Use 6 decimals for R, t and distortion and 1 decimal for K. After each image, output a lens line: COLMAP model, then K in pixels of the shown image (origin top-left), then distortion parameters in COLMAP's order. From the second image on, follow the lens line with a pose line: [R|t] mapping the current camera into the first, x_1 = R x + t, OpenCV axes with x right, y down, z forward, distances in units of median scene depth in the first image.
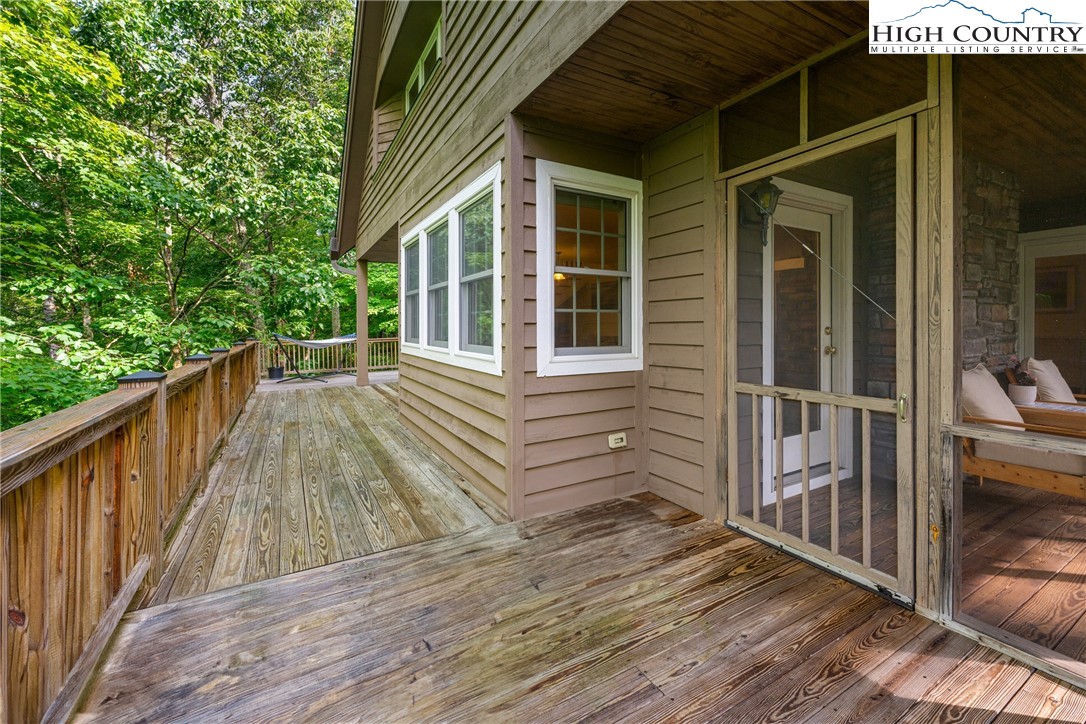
lens RADIAL K [[432.0, 0, 545.3], [0, 432.0, 325.8], [0, 0, 1]] dist [-0.000222, -0.000010]
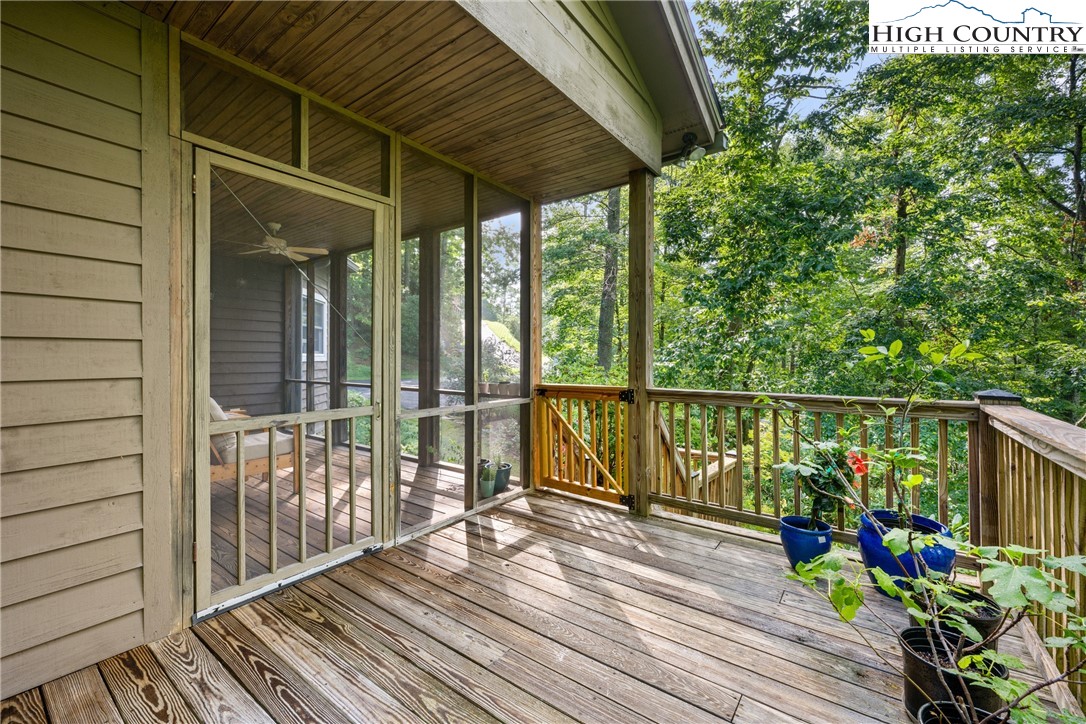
lens RADIAL K [[445.7, 0, 540.9], [0, 445.7, 354.9], [0, 0, 1]] dist [-0.000258, -0.000032]
pose [[-0.380153, -0.000569, 0.924923, -0.546257], [-0.008730, 0.999957, -0.002973, 0.009848], [-0.924882, -0.009205, -0.380142, 0.825025]]
